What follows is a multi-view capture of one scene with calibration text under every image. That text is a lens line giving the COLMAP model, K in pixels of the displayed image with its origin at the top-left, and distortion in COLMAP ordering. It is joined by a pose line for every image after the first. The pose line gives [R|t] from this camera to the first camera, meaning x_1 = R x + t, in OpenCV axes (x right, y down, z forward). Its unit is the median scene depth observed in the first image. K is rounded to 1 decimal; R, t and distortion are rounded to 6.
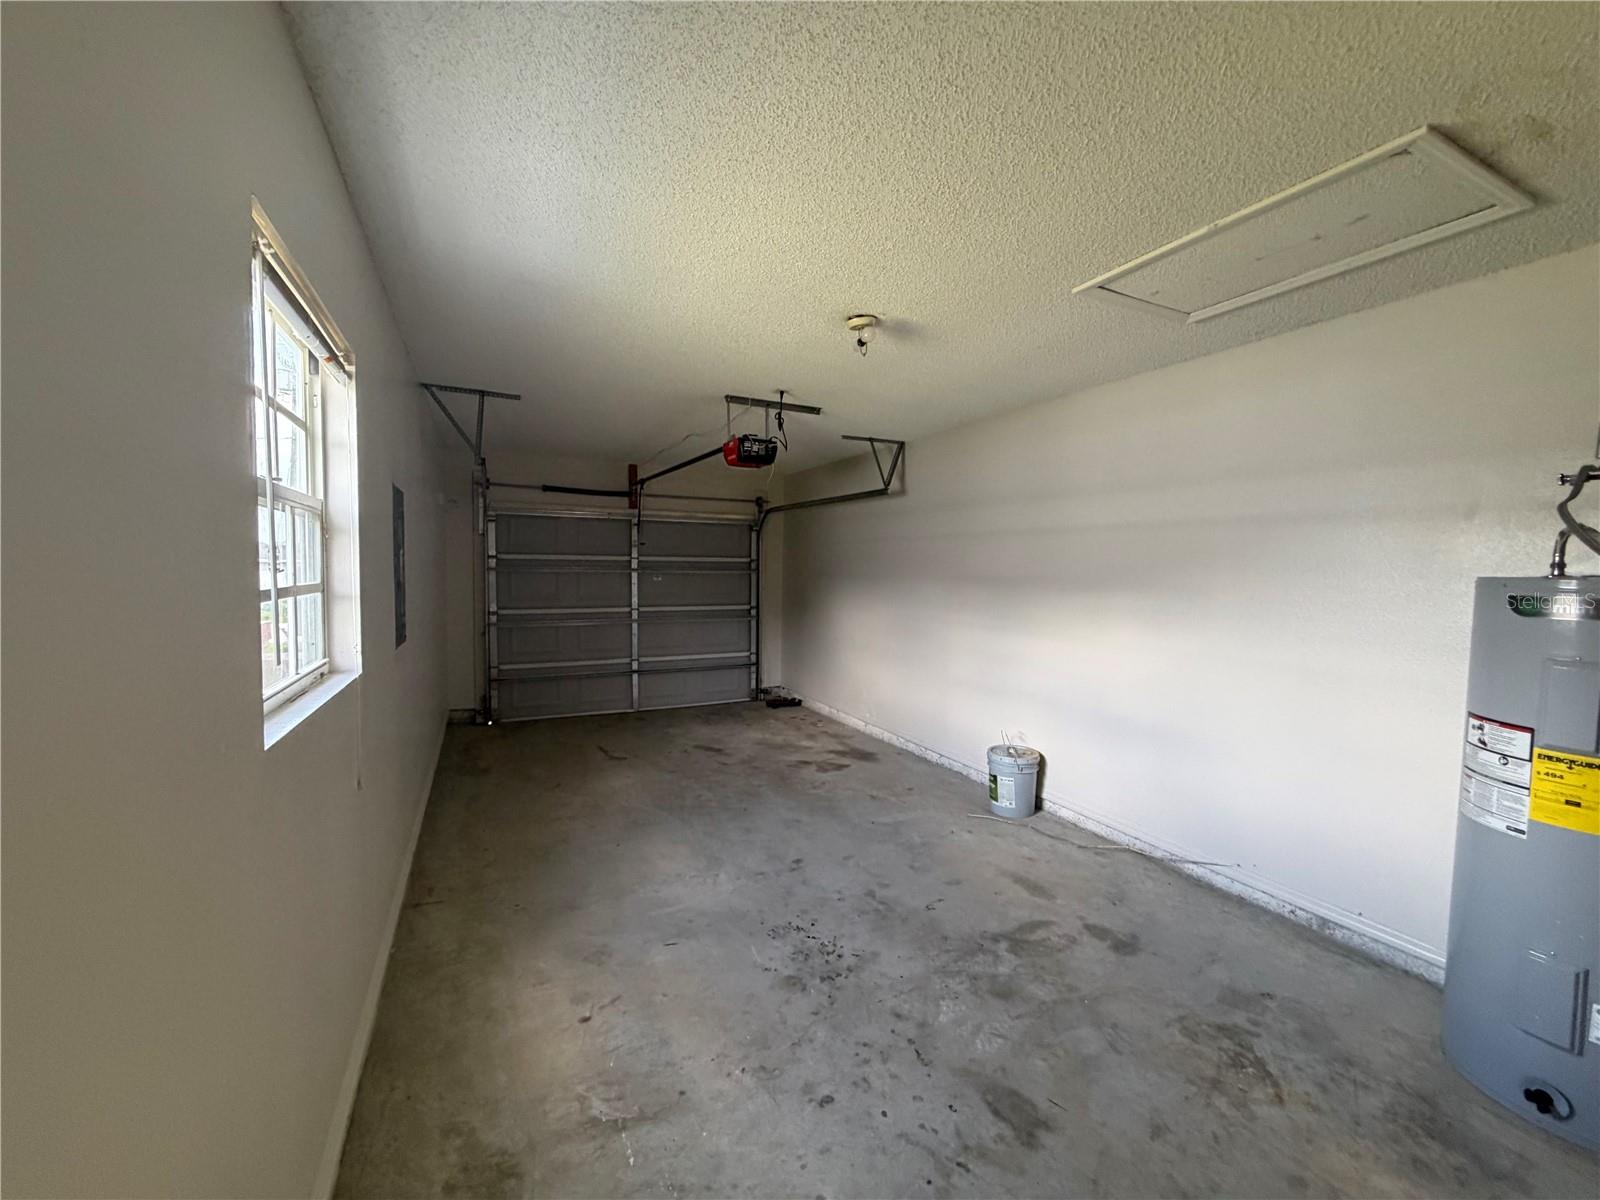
lens RADIAL K [[640.6, 0, 796.8], [0, 640.6, 600.4], [0, 0, 1]] dist [0.001021, 0.000012]
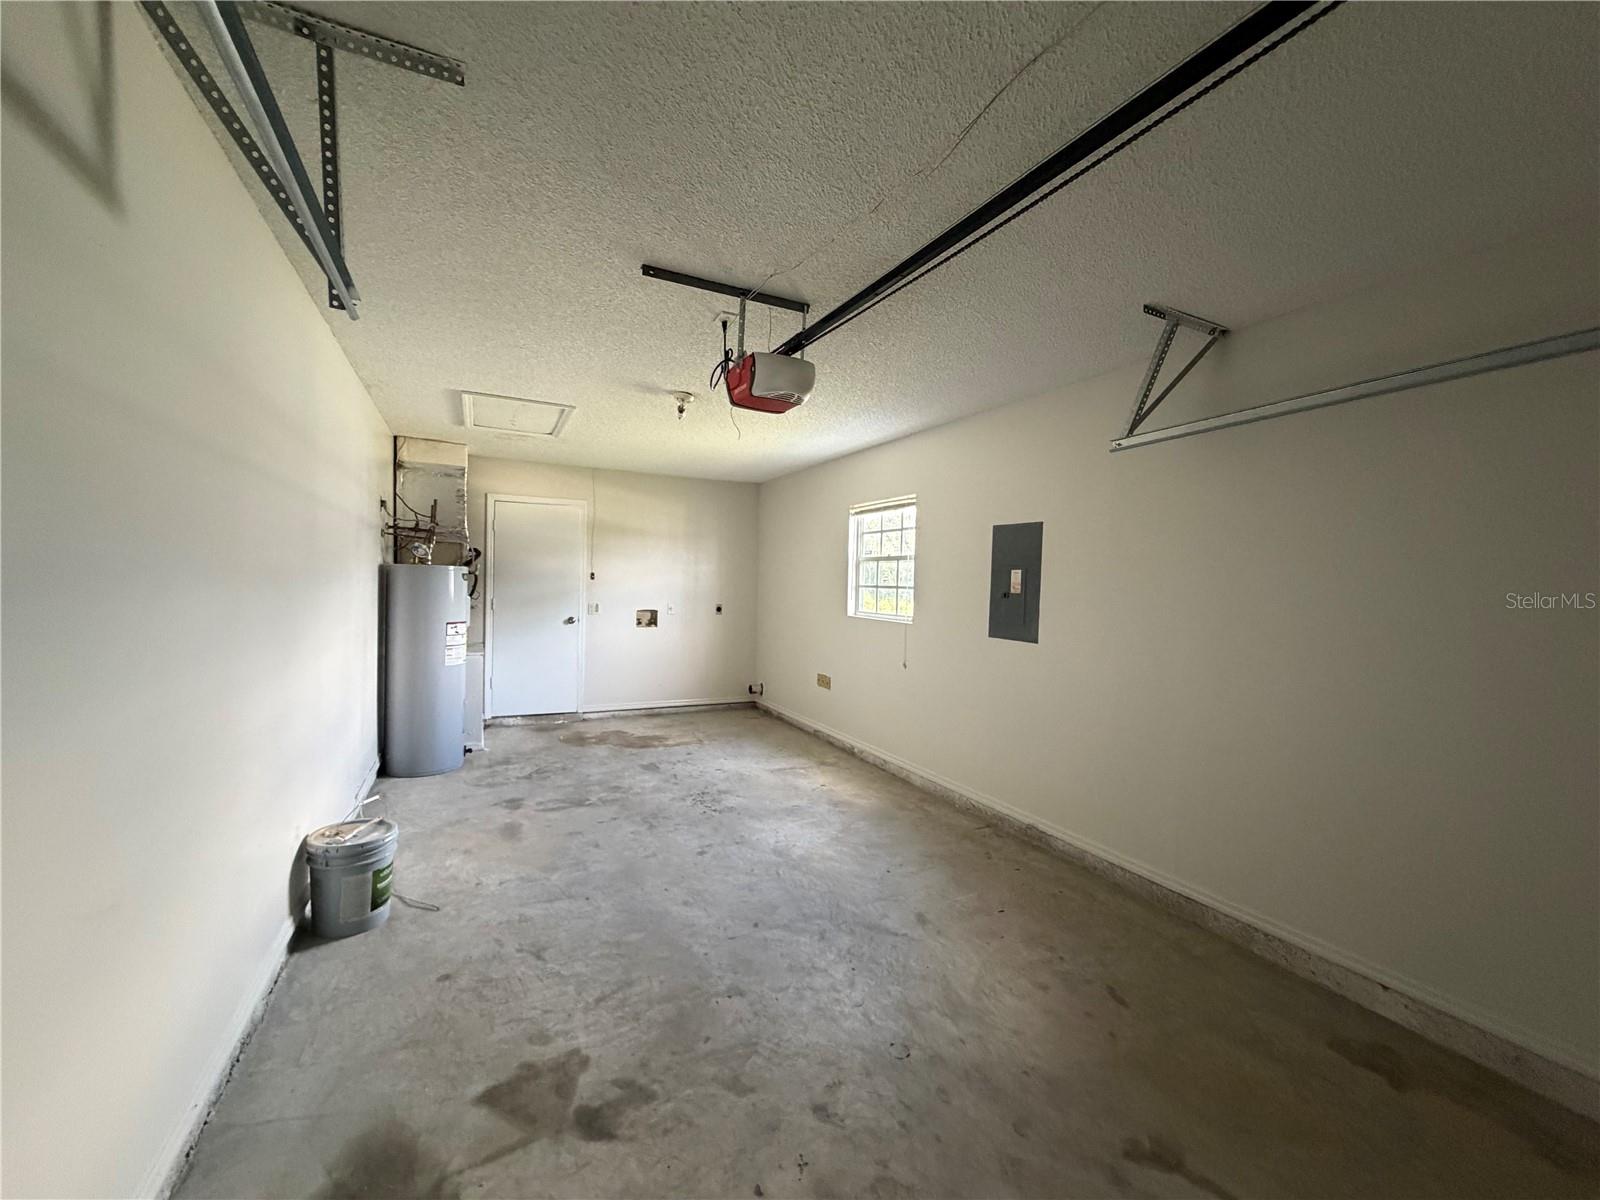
lens RADIAL K [[640.6, 0, 796.8], [0, 640.6, 600.4], [0, 0, 1]] dist [0.001021, 0.000012]
pose [[-0.999139, -0.039571, -0.012479, -0.156637], [-0.040443, 0.995994, 0.079749, -0.112824], [0.009273, 0.080185, -0.996737, 2.559914]]
